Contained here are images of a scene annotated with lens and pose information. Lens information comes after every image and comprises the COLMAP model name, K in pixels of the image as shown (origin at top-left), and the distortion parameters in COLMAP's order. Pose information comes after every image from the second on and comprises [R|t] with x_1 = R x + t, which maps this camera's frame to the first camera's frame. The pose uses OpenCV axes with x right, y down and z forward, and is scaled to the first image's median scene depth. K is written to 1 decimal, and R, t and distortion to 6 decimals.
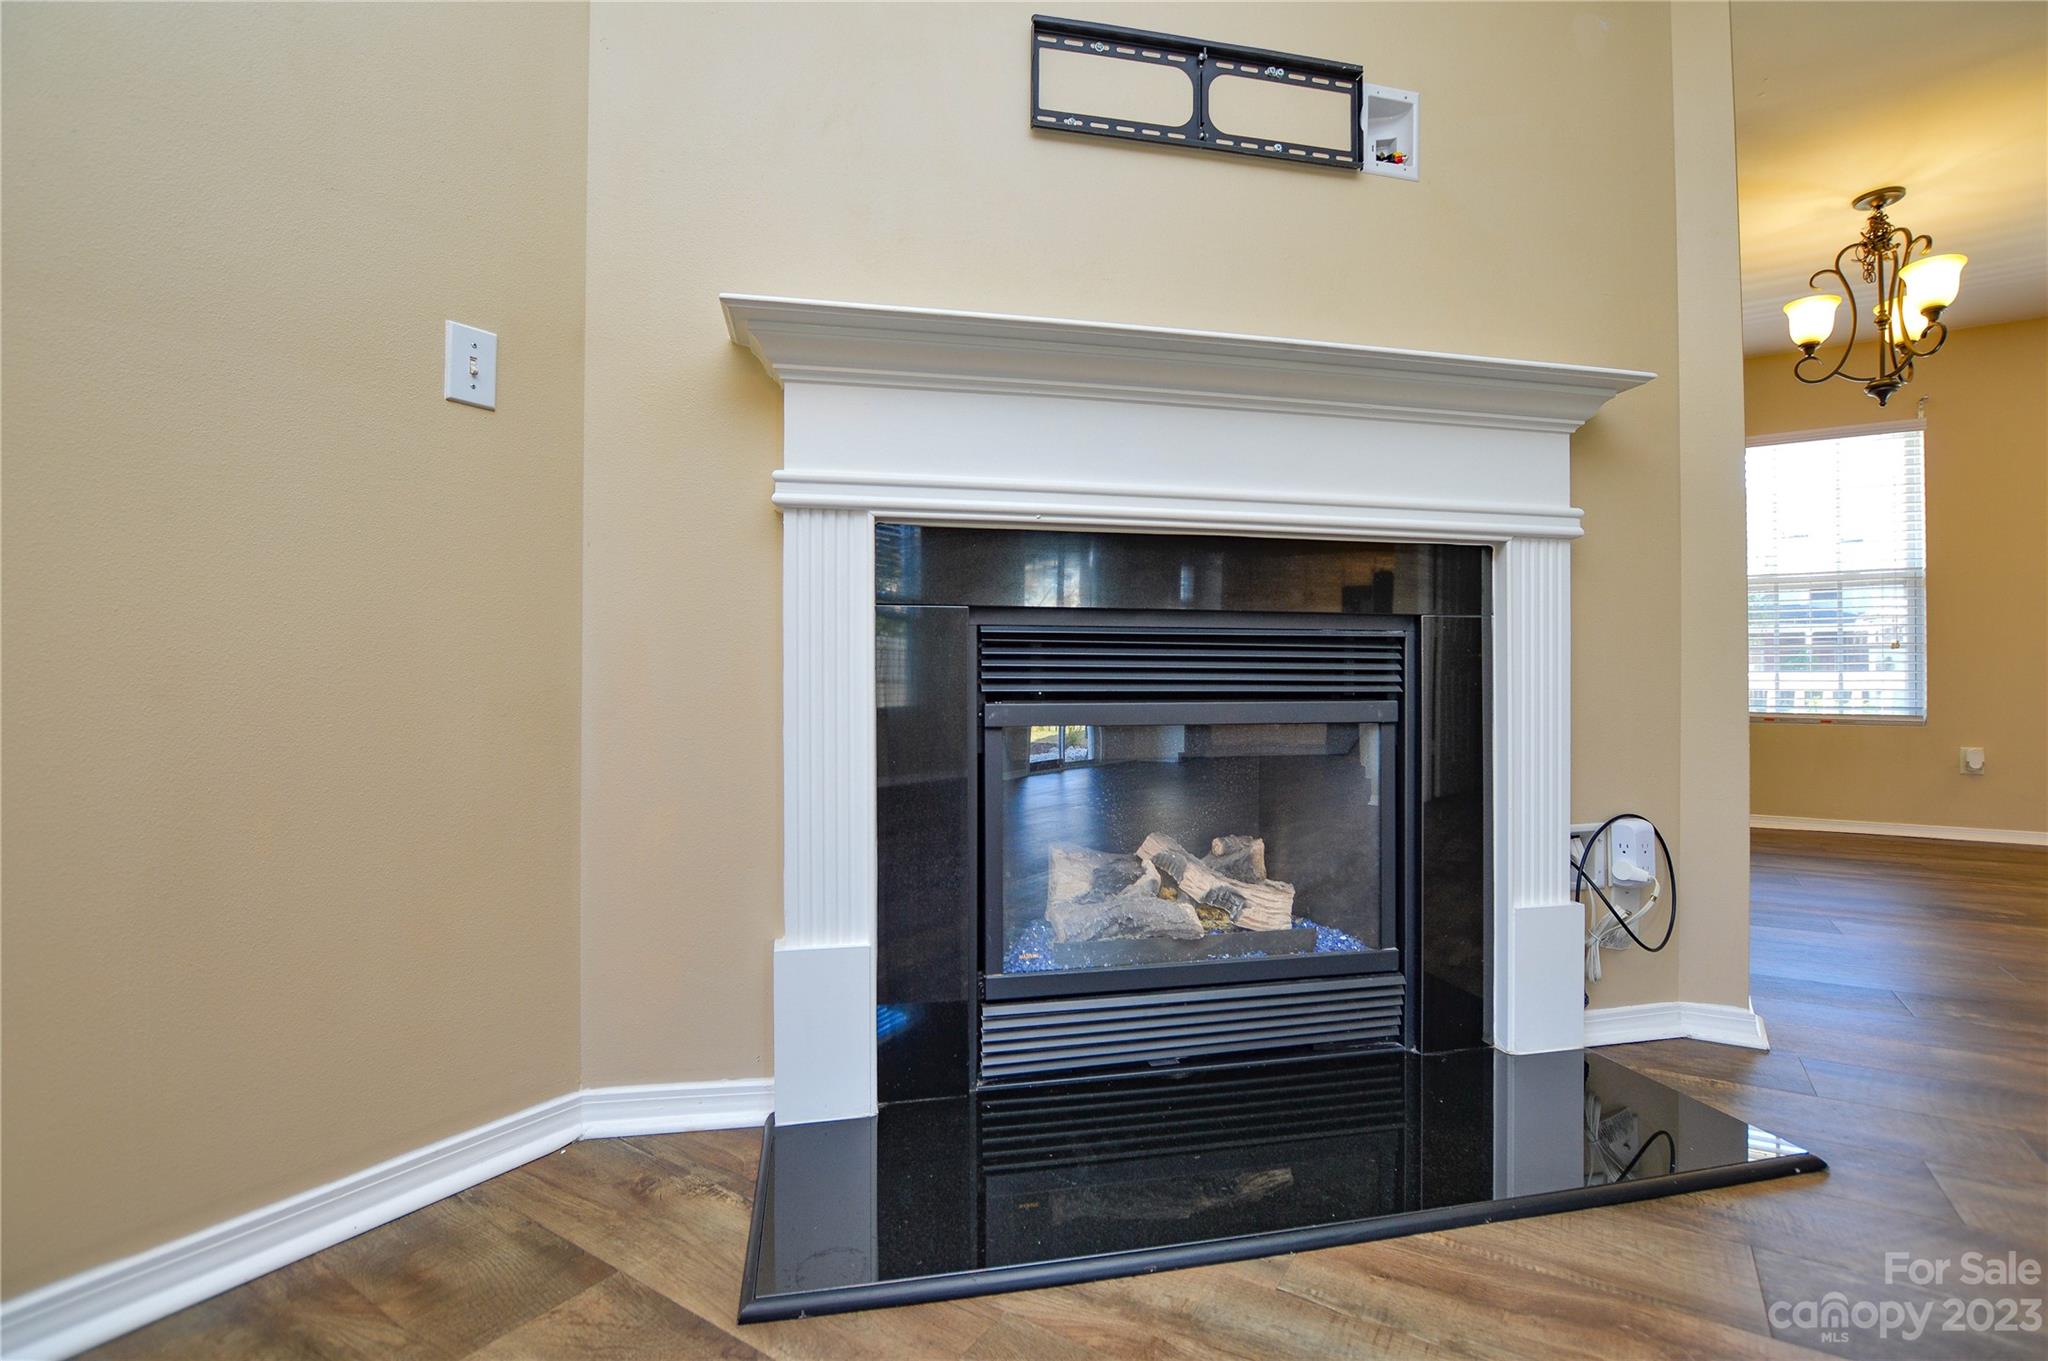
lens RADIAL K [[922.6, 0, 1029.1], [0, 922.6, 681.3], [0, 0, 1]] dist [-0.021293, -0.000088]
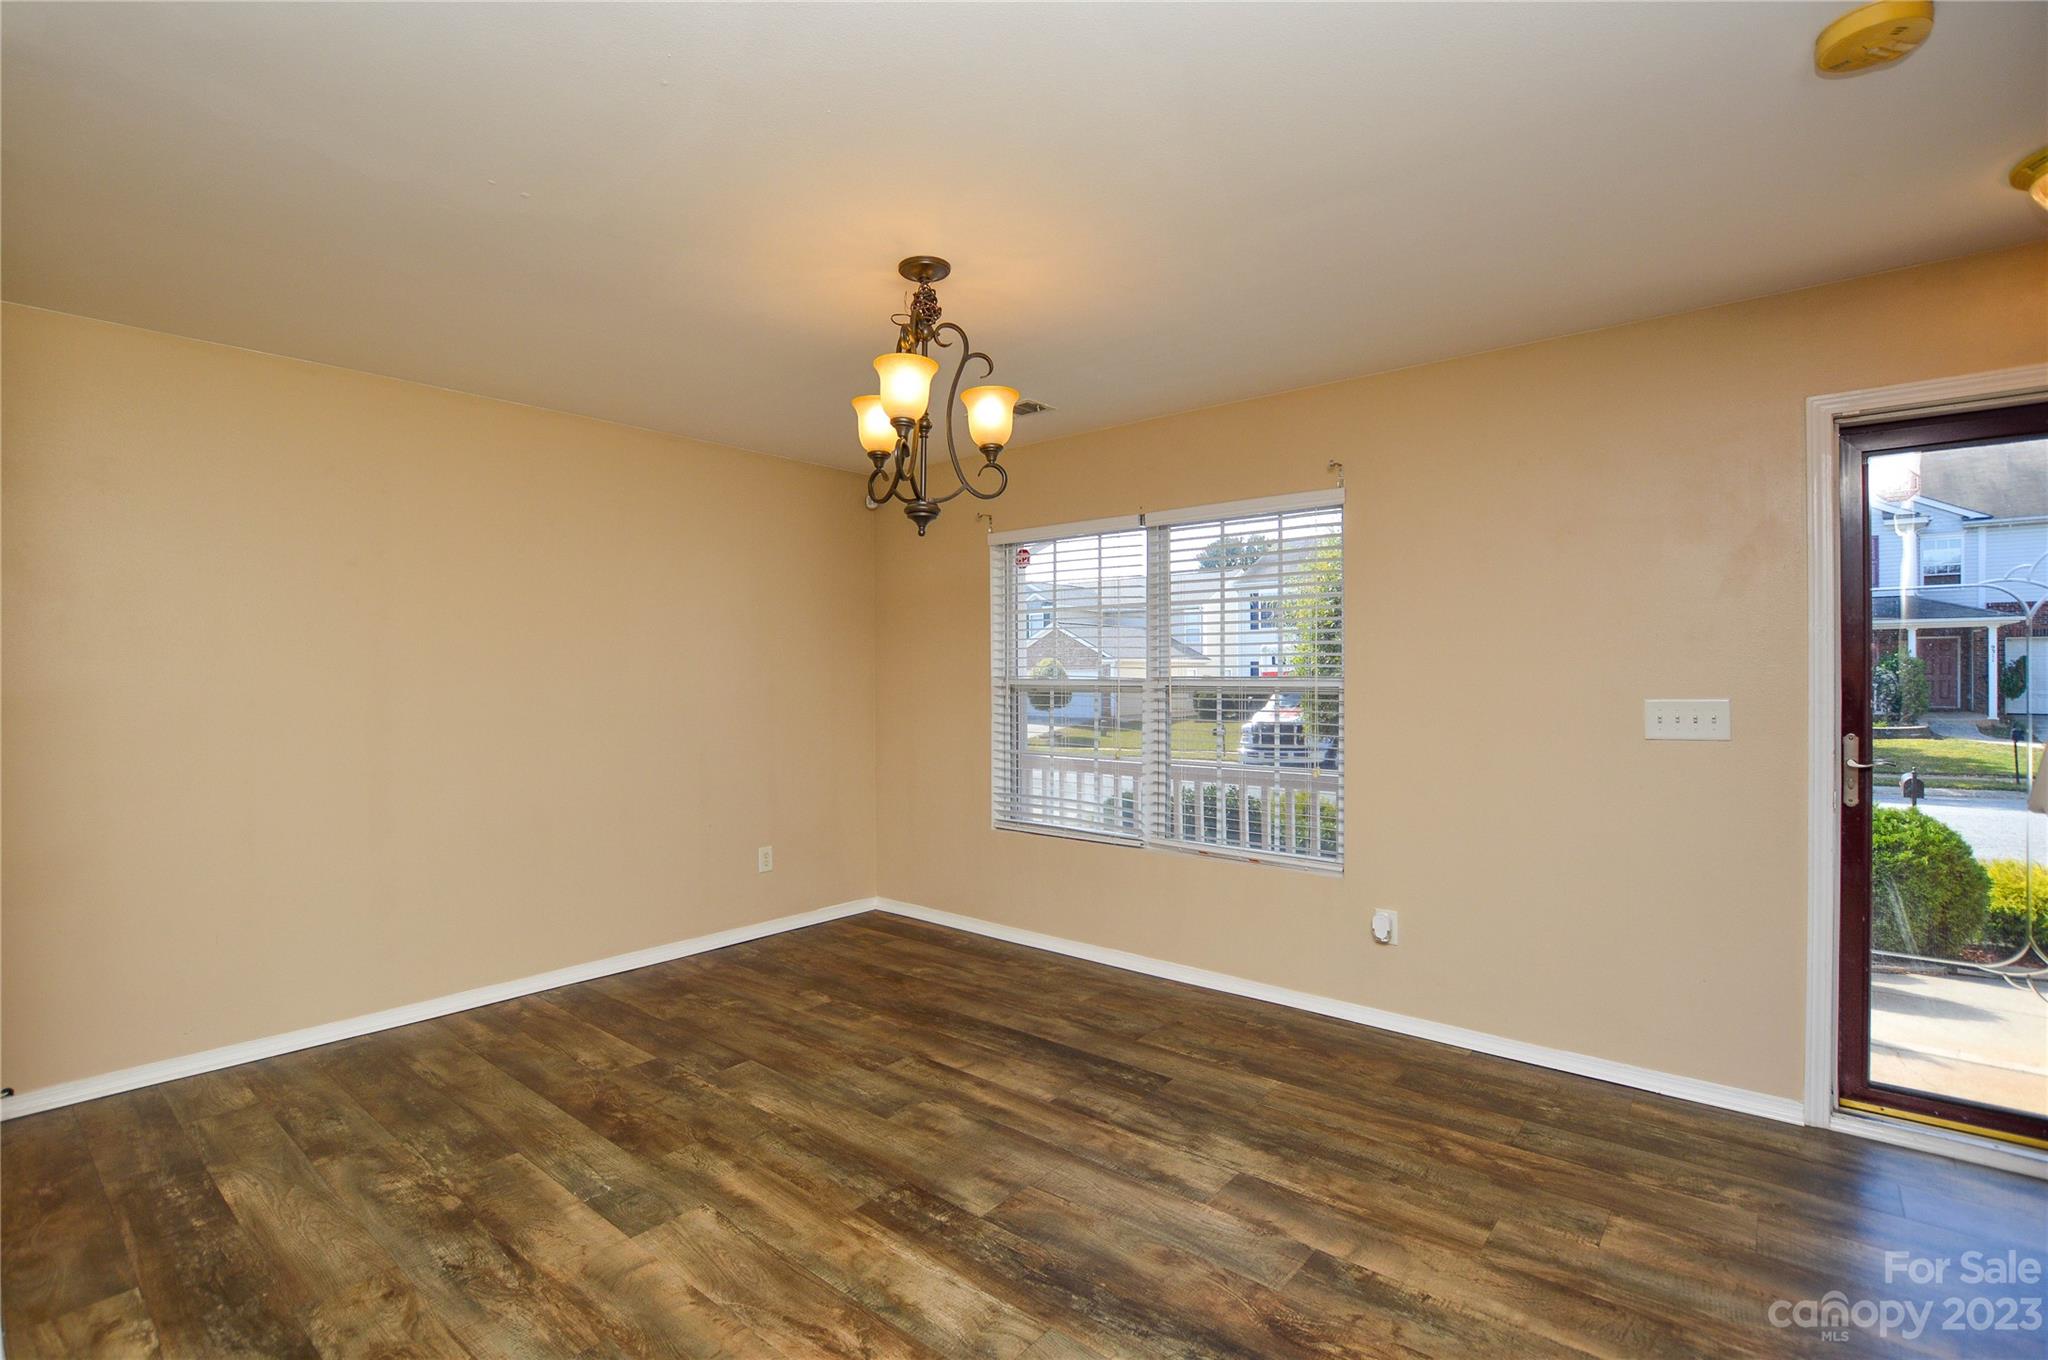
lens RADIAL K [[922.6, 0, 1008.4], [0, 922.6, 689.2], [0, 0, 1]] dist [-0.021293, -0.000088]
pose [[0.990453, -0.003841, -0.137796, 2.042459], [0.005757, 0.999892, 0.013514, -0.326210], [0.137729, -0.014178, 0.990368, 0.383601]]
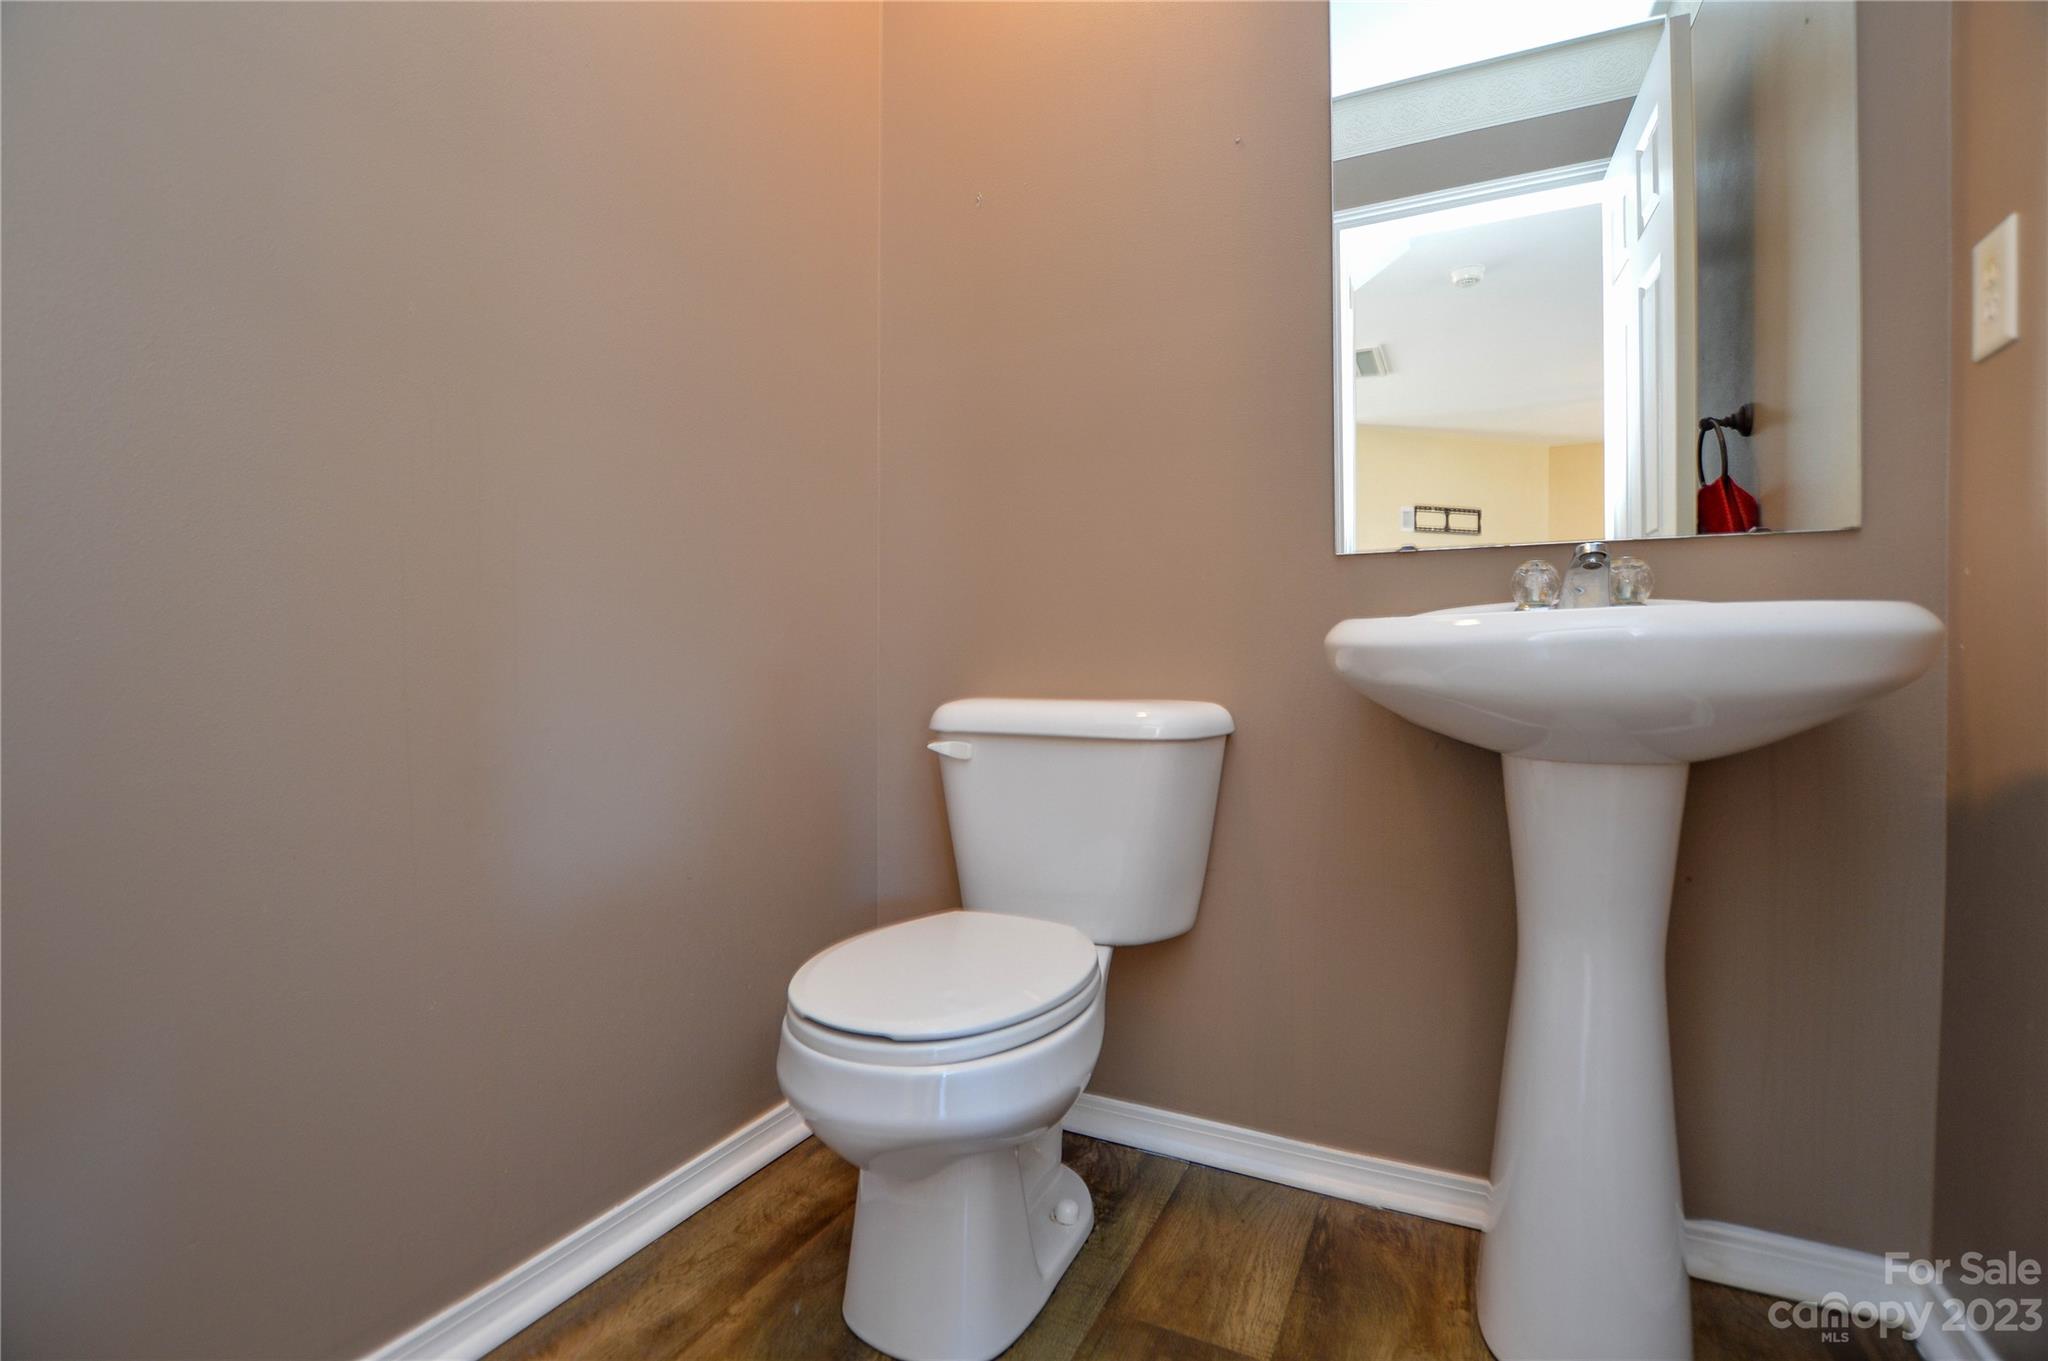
lens RADIAL K [[922.6, 0, 1026.6], [0, 922.6, 677.9], [0, 0, 1]] dist [-0.021293, -0.000088]
pose [[0.993834, -0.007051, 0.110655, -2.121320], [0.005046, 0.999818, 0.018396, 0.000664], [-0.110764, -0.017725, 0.993689, -2.877314]]
